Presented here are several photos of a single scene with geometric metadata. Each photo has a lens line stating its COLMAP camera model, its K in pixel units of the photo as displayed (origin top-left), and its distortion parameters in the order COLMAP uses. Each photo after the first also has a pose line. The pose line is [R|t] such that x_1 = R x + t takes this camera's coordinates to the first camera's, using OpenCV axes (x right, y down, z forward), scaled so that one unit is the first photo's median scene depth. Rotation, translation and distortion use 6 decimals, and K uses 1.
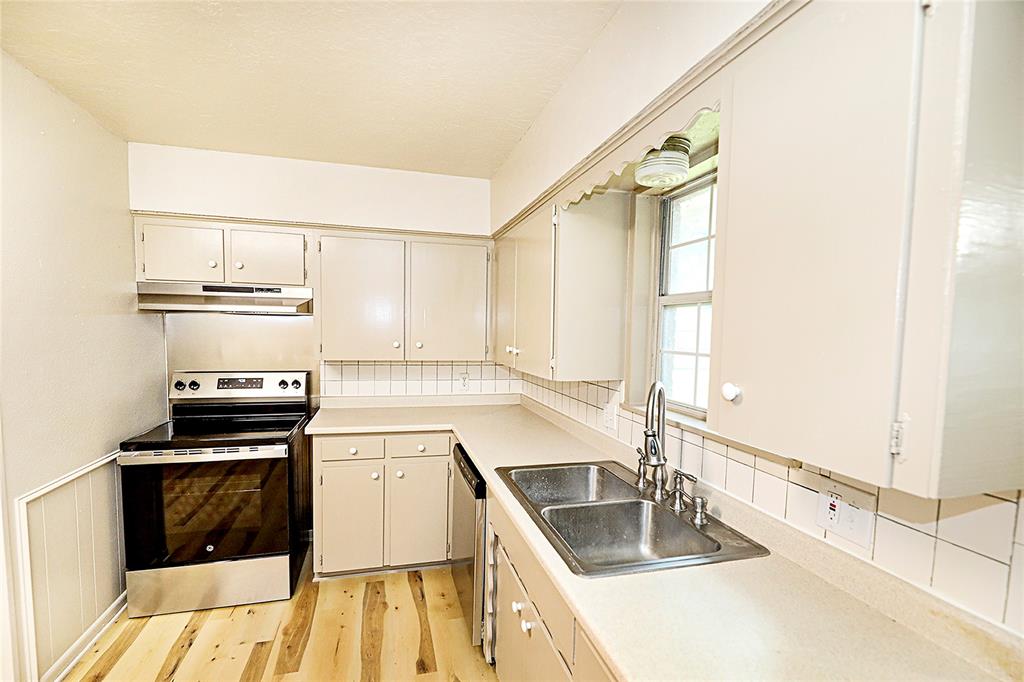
lens RADIAL K [[447.9, 0, 499.4], [0, 447.9, 359.3], [0, 0, 1]] dist [-0.000626, -0.000112]
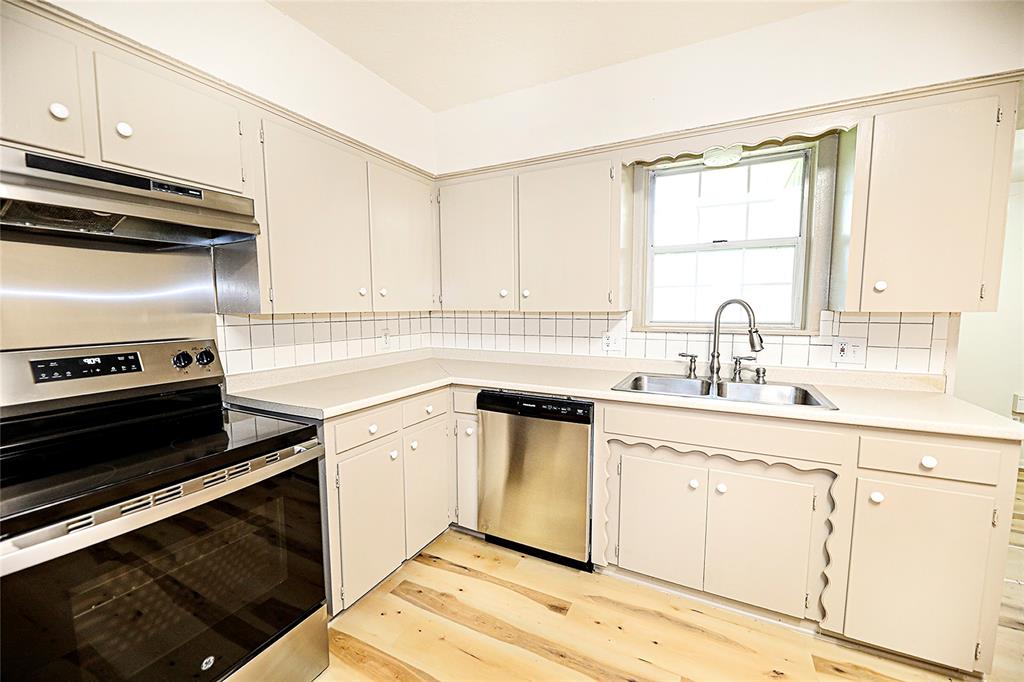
lens RADIAL K [[414.6, 0, 511.7], [0, 414.6, 342.0], [0, 0, 1]] dist [0.000680, -0.000233]
pose [[0.661440, -0.089006, 0.744698, -0.677657], [0.069187, 0.995940, 0.057583, 0.035204], [-0.746800, 0.013435, 0.664913, 0.364158]]
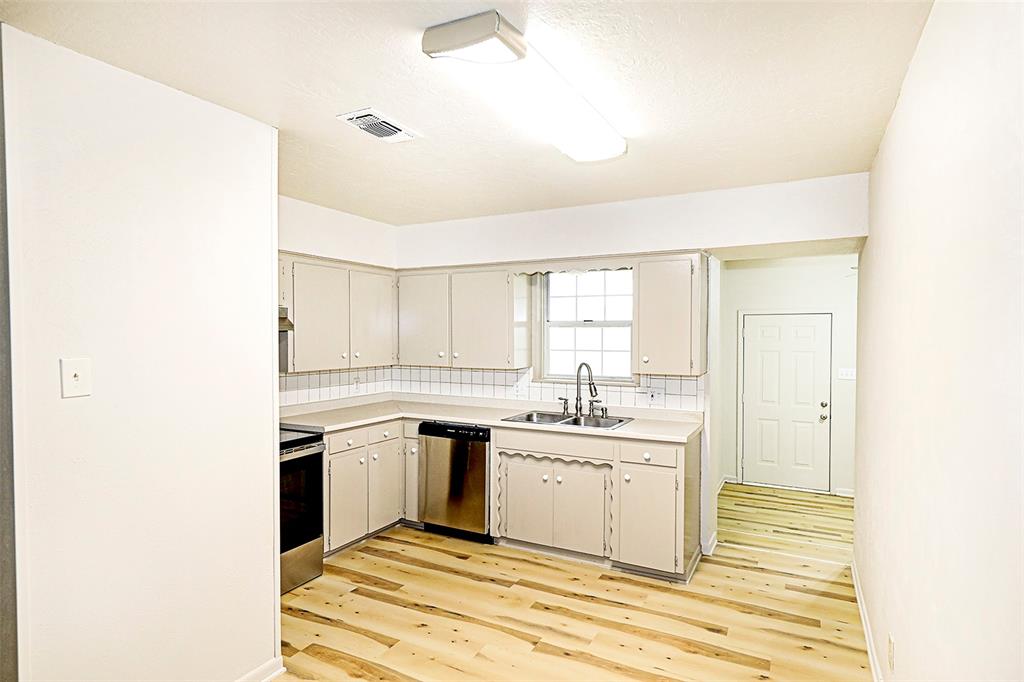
lens RADIAL K [[554.9, 0, 508.2], [0, 554.9, 340.7], [0, 0, 1]] dist [0.006635, 0.000230]
pose [[0.671241, -0.027561, 0.740727, -1.160039], [0.062652, 0.997842, -0.019647, -0.016848], [-0.738587, 0.059596, 0.671519, -0.363293]]
